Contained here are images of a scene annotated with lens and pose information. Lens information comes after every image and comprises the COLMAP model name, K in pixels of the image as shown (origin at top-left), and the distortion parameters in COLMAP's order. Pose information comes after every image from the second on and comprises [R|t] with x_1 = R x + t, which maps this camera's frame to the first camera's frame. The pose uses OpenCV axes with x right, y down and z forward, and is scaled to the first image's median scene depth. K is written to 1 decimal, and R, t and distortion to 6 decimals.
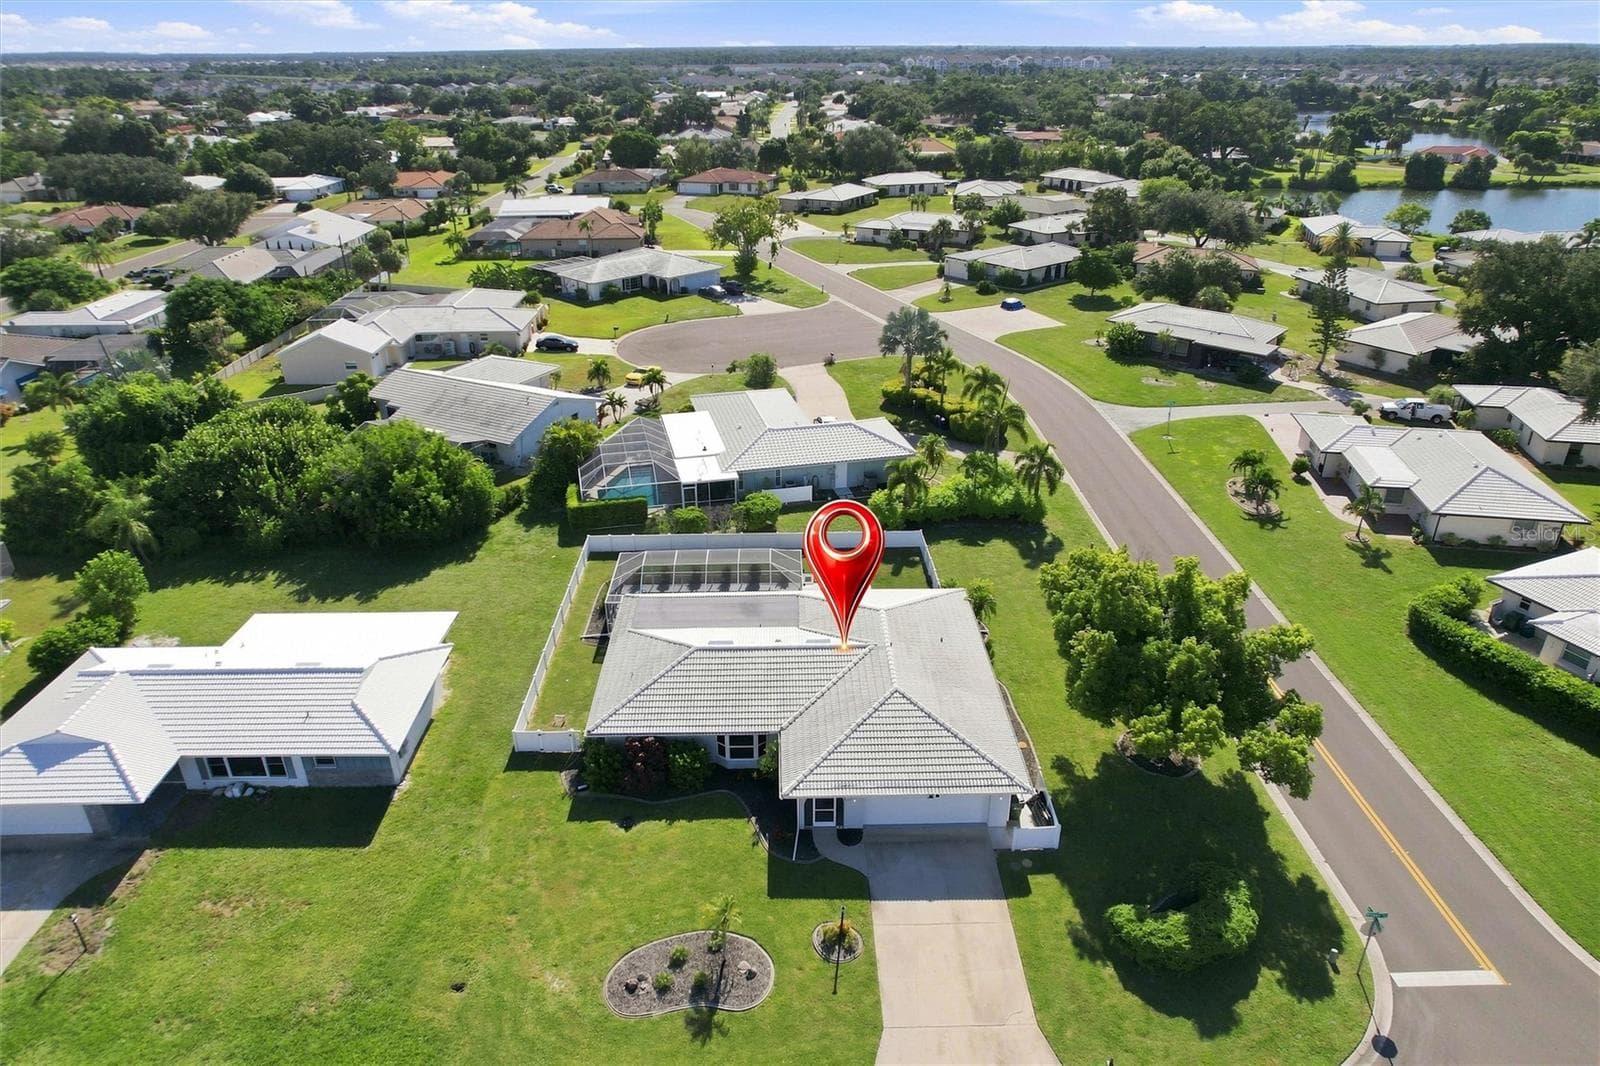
lens RADIAL K [[1021.0, 0, 800.0], [0, 1021.0, 533.0], [0, 0, 1]] dist [-0.015309, -0.000710]
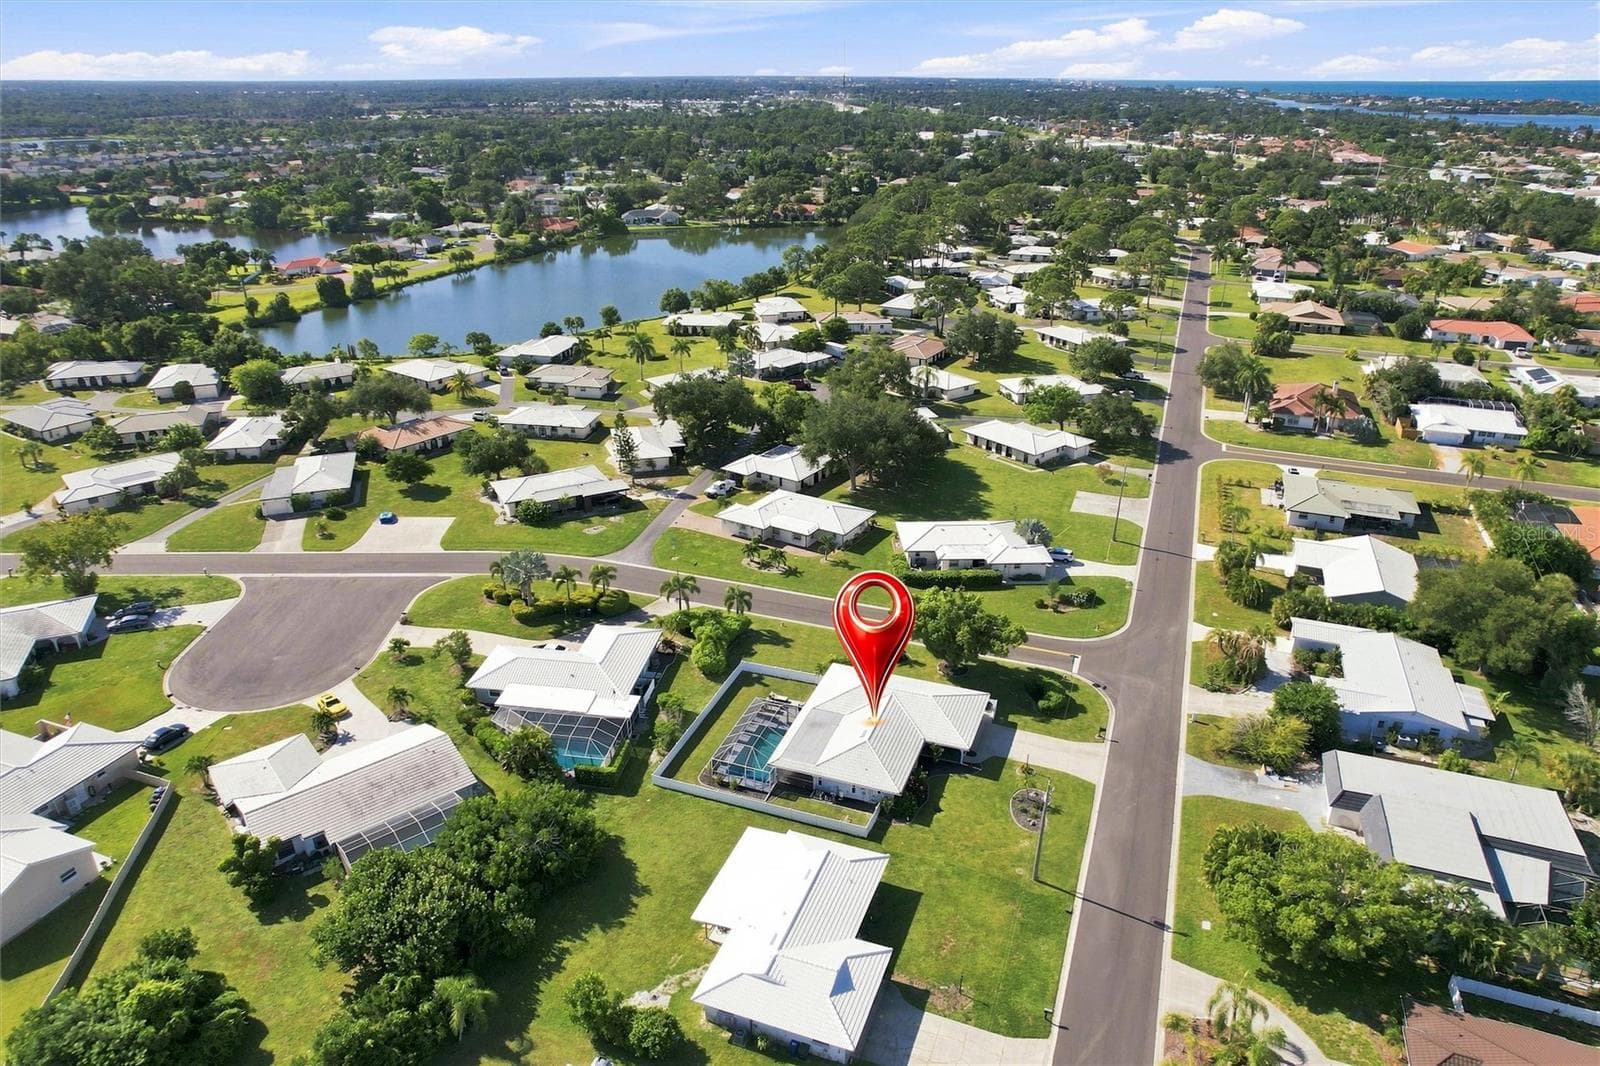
lens RADIAL K [[1021.6, 0, 800.0], [0, 1021.6, 533.0], [0, 0, 1]] dist [-0.099324, 0.000298]
pose [[0.378871, -0.384270, 0.841899, -1.081155], [0.408908, 0.885609, 0.220205, -0.478395], [-0.830211, 0.260830, 0.492663, 0.030090]]
